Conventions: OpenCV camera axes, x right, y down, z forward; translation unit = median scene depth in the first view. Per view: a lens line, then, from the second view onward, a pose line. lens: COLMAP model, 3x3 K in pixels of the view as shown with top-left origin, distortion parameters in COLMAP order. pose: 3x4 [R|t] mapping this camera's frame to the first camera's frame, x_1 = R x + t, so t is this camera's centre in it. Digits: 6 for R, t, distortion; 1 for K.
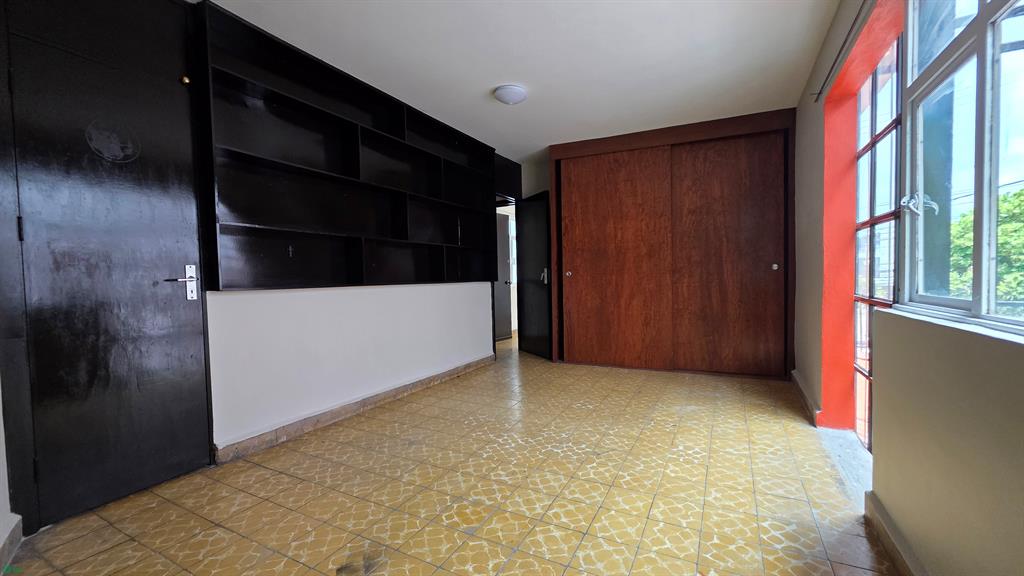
lens RADIAL K [[406.9, 0, 515.4], [0, 406.9, 291.7], [0, 0, 1]] dist [0.001189, -0.000373]
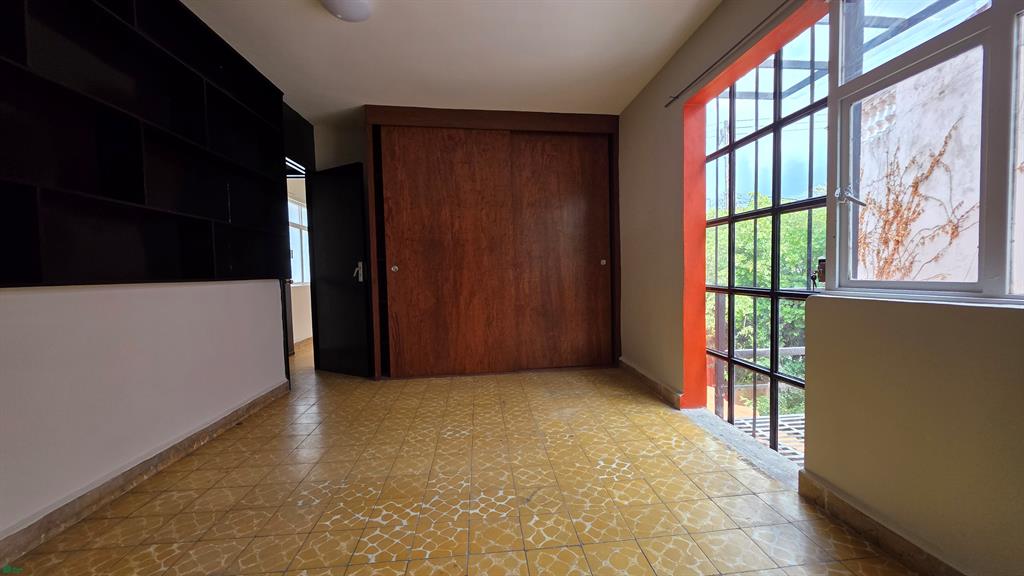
lens RADIAL K [[406.9, 0, 515.4], [0, 406.9, 291.7], [0, 0, 1]] dist [0.001189, -0.000373]
pose [[0.835688, -0.025153, 0.548629, -0.132513], [0.025362, 0.999652, 0.007199, 0.002288], [-0.548619, 0.007898, 0.836035, 0.221945]]
